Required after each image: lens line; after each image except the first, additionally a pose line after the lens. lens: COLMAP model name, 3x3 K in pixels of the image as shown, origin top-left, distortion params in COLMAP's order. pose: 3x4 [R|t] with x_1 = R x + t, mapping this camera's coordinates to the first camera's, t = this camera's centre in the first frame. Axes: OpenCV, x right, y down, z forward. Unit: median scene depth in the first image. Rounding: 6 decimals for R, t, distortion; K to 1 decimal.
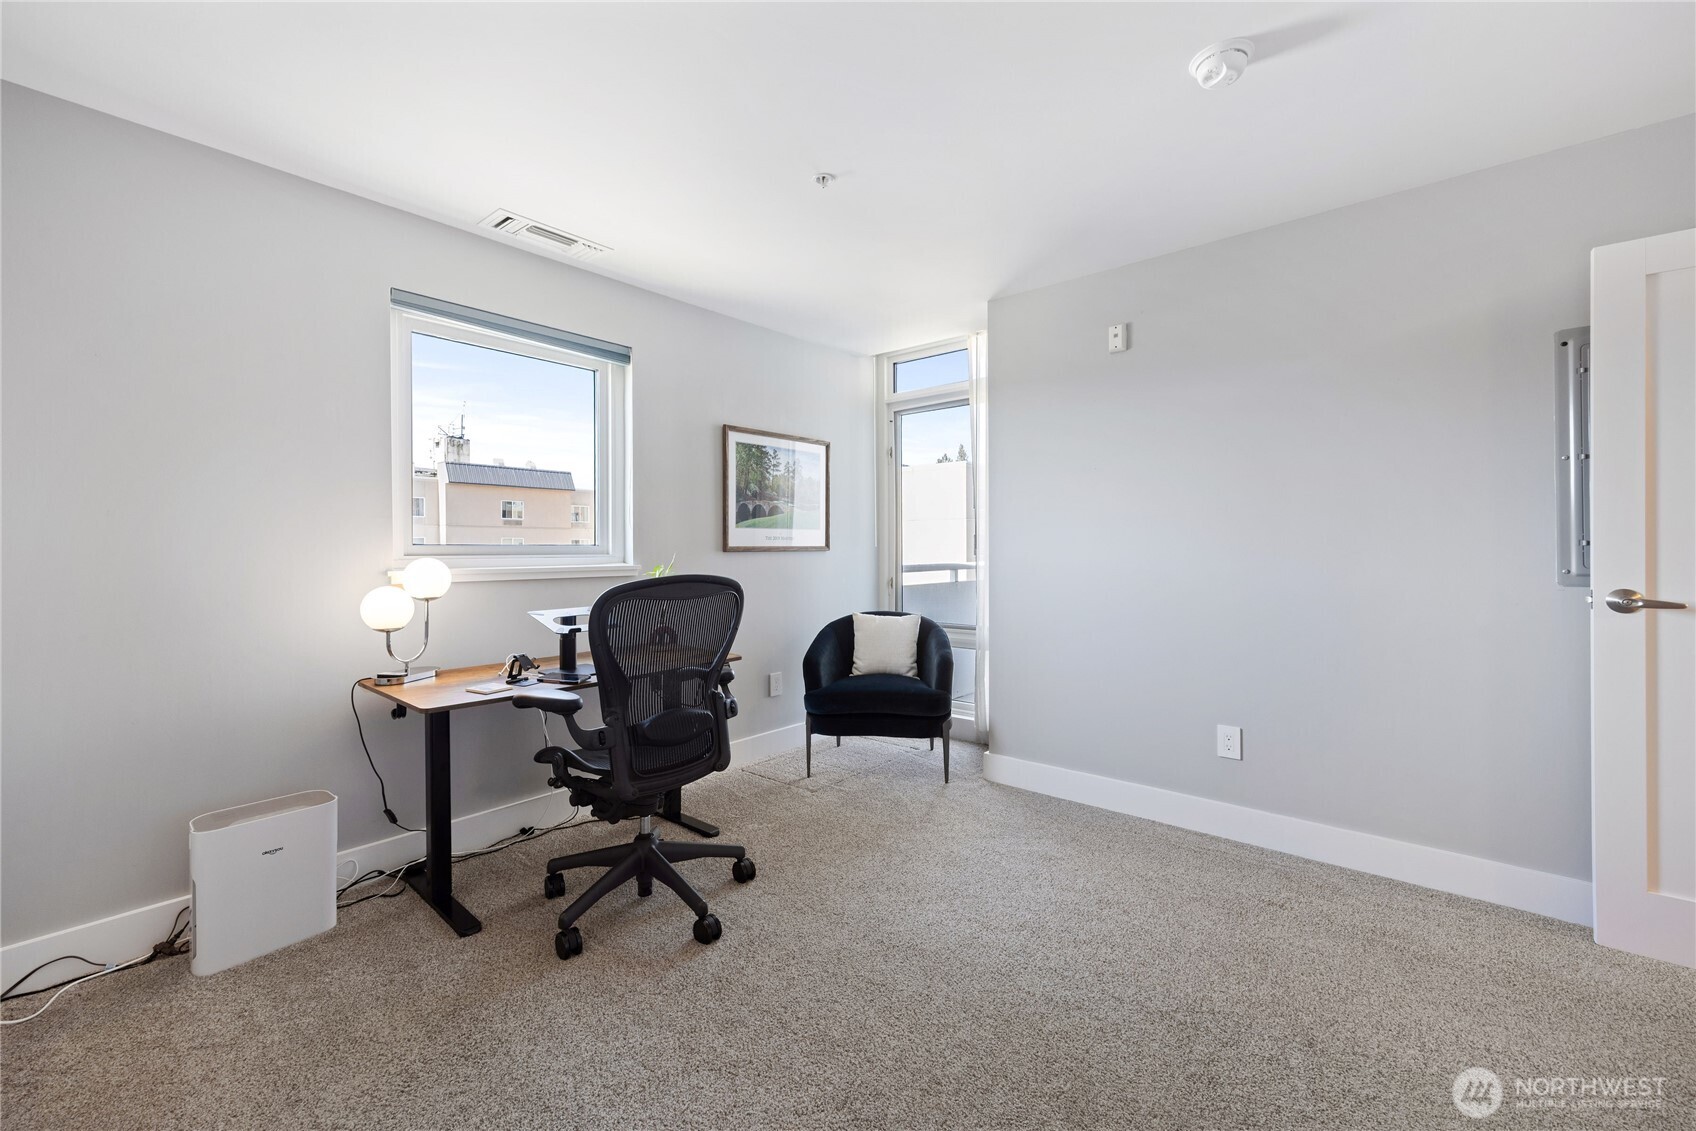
lens RADIAL K [[686.3, 0, 850.2], [0, 686.3, 549.8], [0, 0, 1]] dist [0.001652, -0.000124]
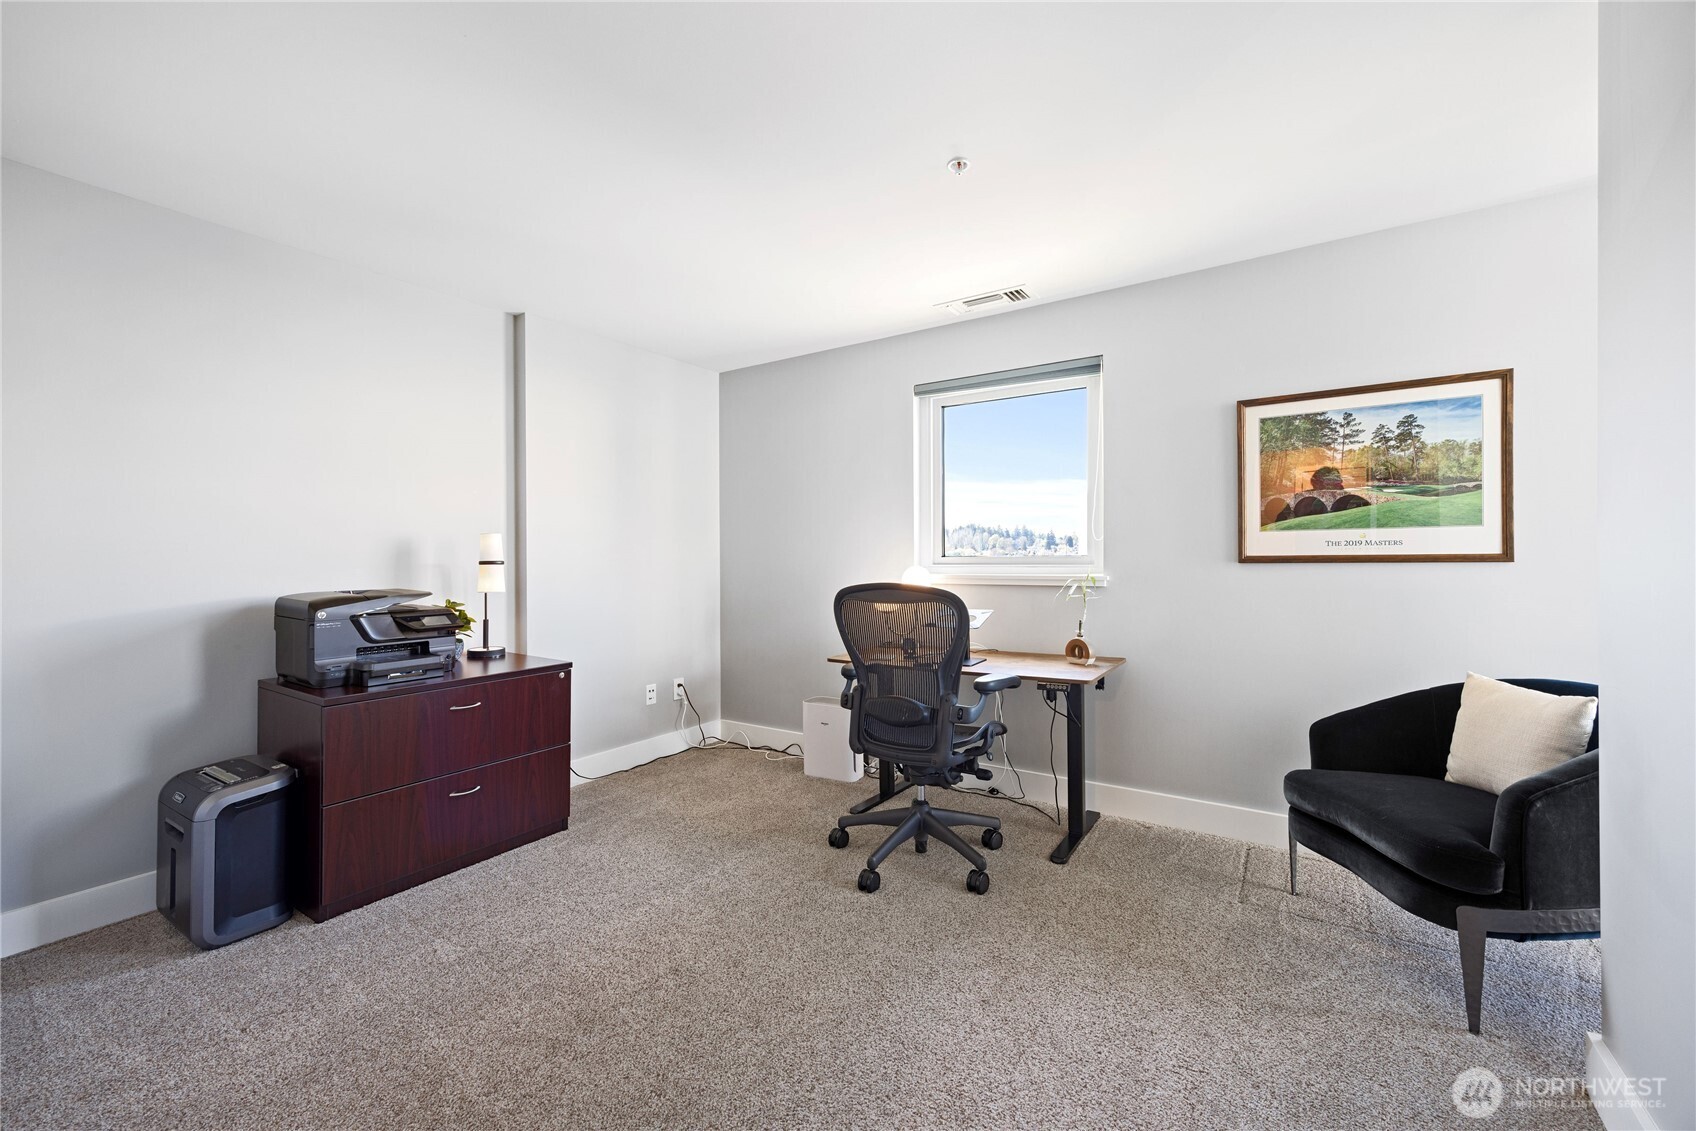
lens RADIAL K [[686.3, 0, 850.2], [0, 686.3, 549.8], [0, 0, 1]] dist [0.001652, -0.000124]
pose [[0.120674, -0.007656, -0.992663, 0.542239], [0.004359, 0.999965, -0.007183, -0.008030], [0.992683, -0.003461, 0.120704, 0.458211]]
